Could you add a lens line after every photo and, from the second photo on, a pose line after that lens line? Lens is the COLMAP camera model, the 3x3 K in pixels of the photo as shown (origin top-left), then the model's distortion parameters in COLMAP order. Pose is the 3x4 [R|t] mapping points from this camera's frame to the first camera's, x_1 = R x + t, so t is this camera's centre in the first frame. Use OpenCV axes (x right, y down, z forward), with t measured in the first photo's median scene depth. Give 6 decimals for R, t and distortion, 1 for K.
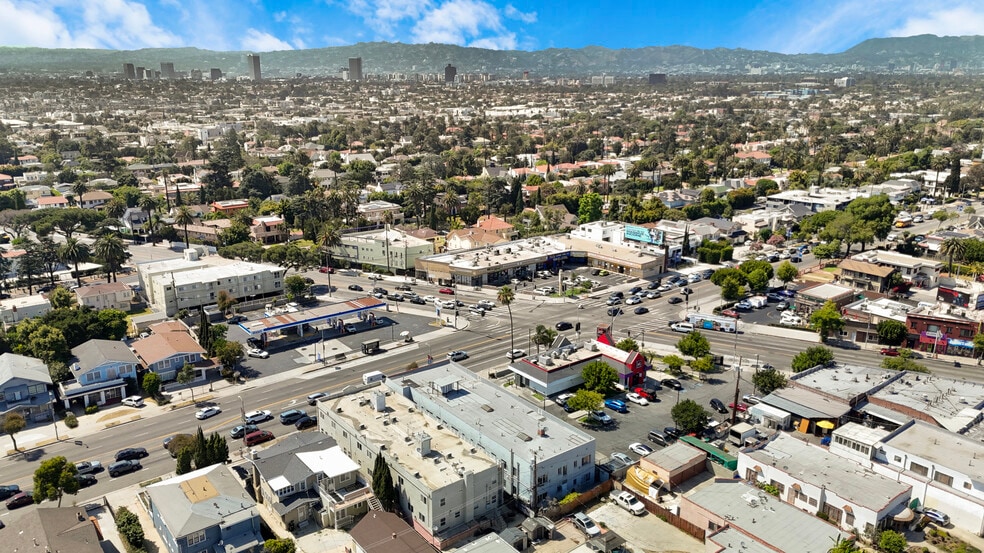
lens RADIAL K [[718.5, 0, 492.0], [0, 718.5, 276.5], [0, 0, 1]] dist [0.090204, -0.098759]
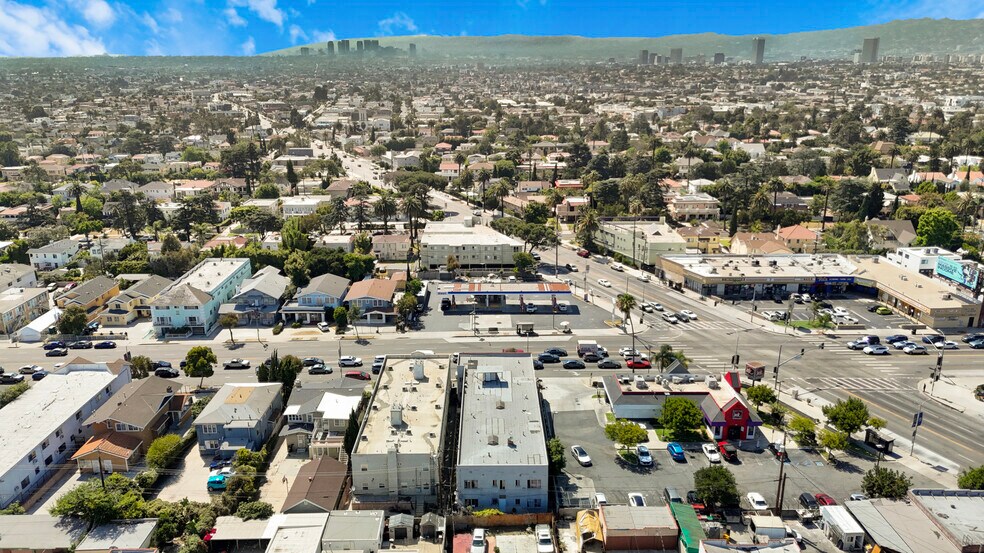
lens RADIAL K [[718.5, 0, 492.0], [0, 718.5, 276.5], [0, 0, 1]] dist [0.090204, -0.098759]
pose [[0.795265, 0.173325, -0.580958, 0.303199], [-0.161725, 0.984188, 0.072243, -0.033679], [0.584293, 0.036503, 0.810721, 0.109755]]
